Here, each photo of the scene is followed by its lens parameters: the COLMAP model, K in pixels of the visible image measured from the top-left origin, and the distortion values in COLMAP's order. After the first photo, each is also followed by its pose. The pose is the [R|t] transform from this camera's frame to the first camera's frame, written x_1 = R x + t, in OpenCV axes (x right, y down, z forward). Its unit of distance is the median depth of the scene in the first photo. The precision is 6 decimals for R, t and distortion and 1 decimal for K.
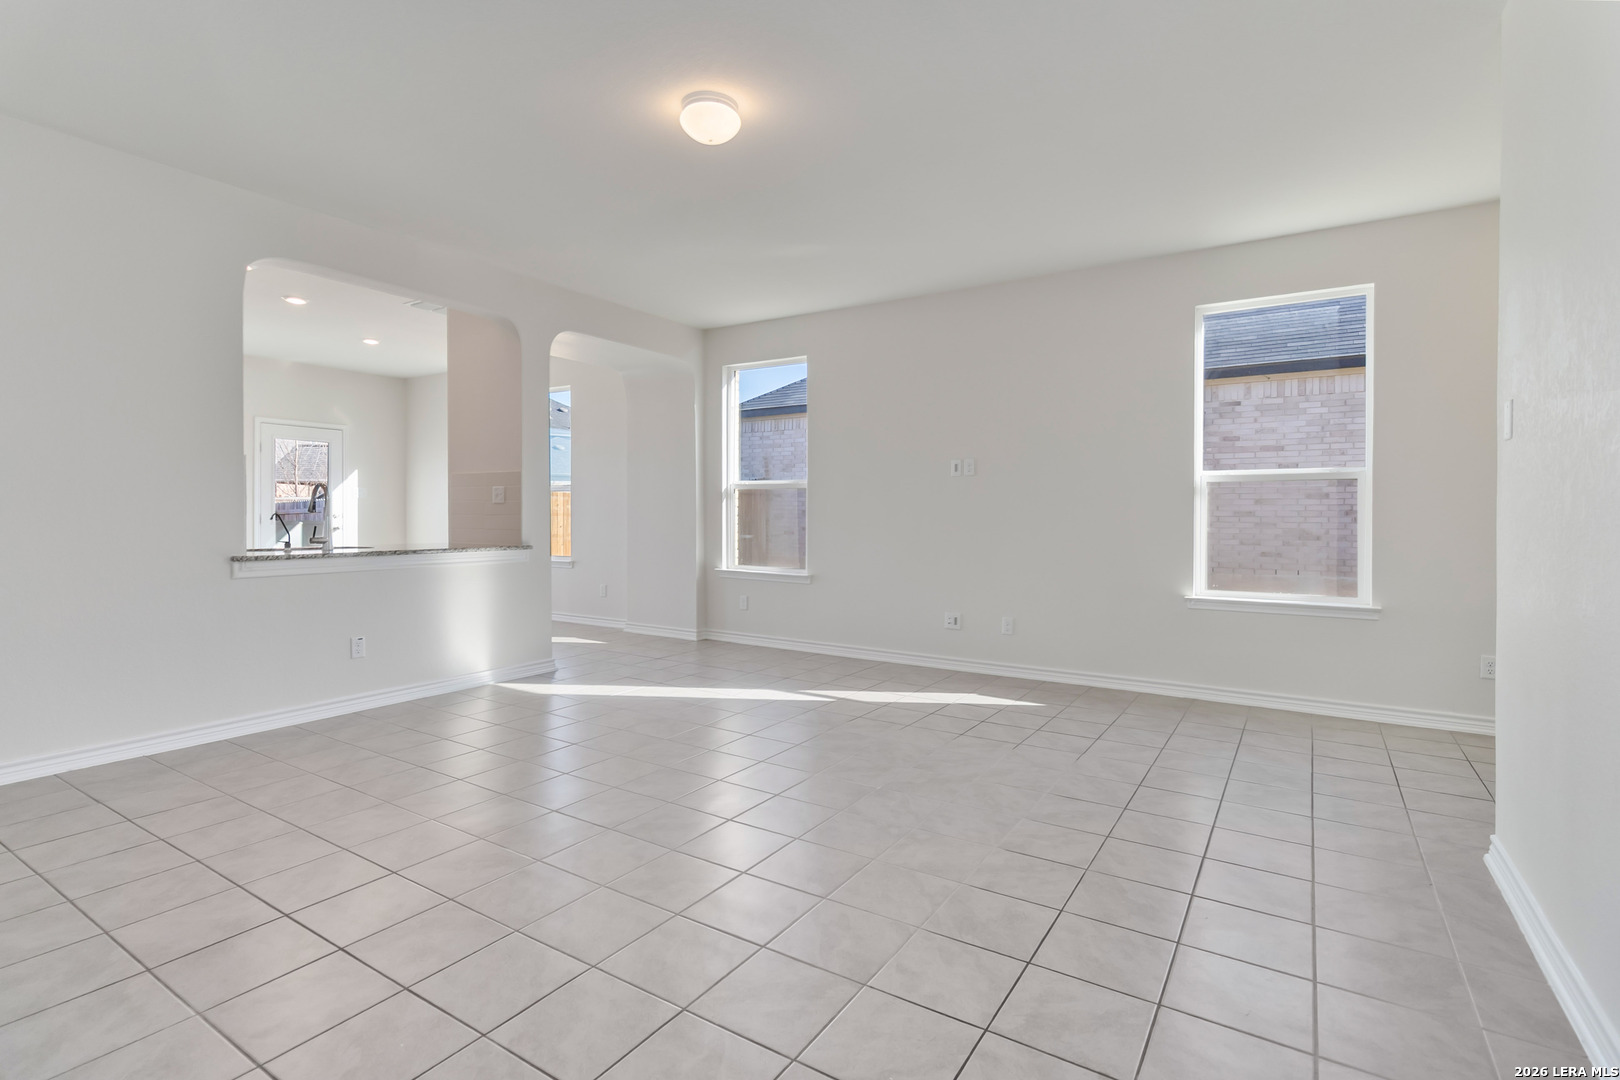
lens RADIAL K [[770.0, 0, 808.3], [0, 770.0, 514.7], [0, 0, 1]] dist [-0.000314, -0.000083]
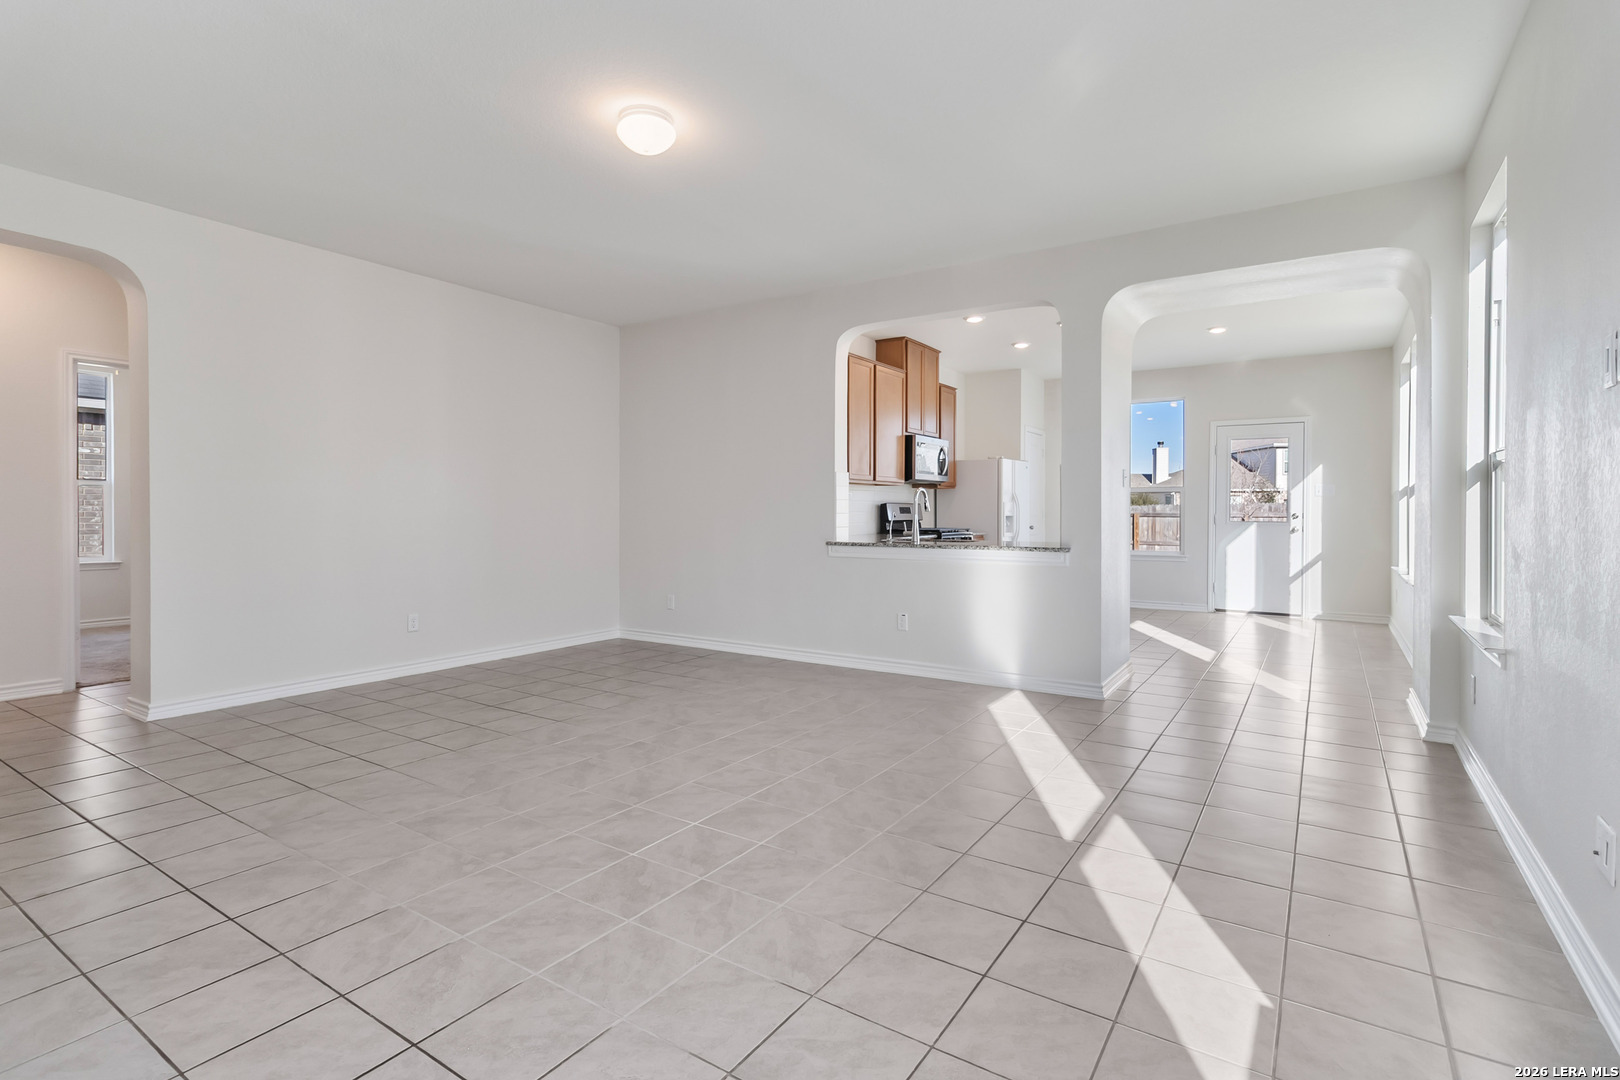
lens RADIAL K [[786.2, 0, 819.1], [0, 786.2, 512.0], [0, 0, 1]] dist [-0.001573, -0.000500]
pose [[-0.006693, -0.004429, -0.999968, 0.660495], [-0.003253, 0.999985, -0.004408, 0.004613], [0.999972, 0.003224, -0.006707, 0.880046]]
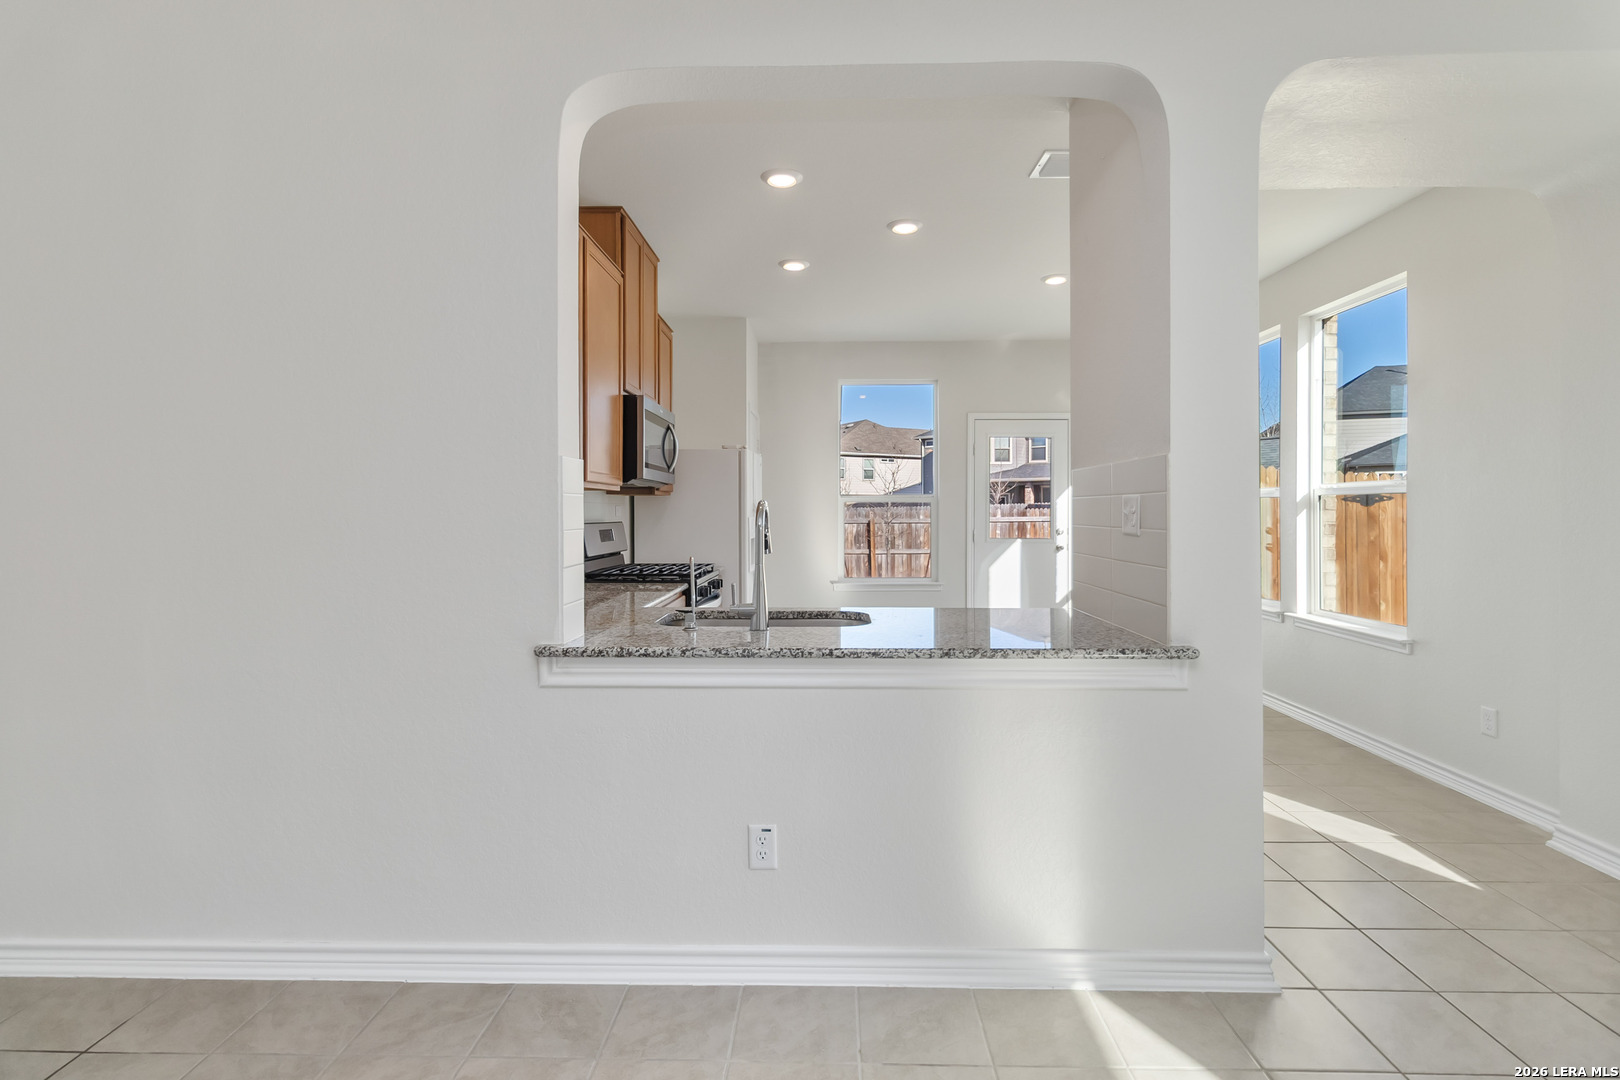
lens RADIAL K [[786.2, 0, 819.1], [0, 786.2, 512.0], [0, 0, 1]] dist [-0.001573, -0.000500]
pose [[0.523922, -0.001330, -0.851765, -0.150078], [0.001685, 0.999998, -0.000525, -0.036299], [0.851765, -0.001160, 0.523923, 0.777202]]
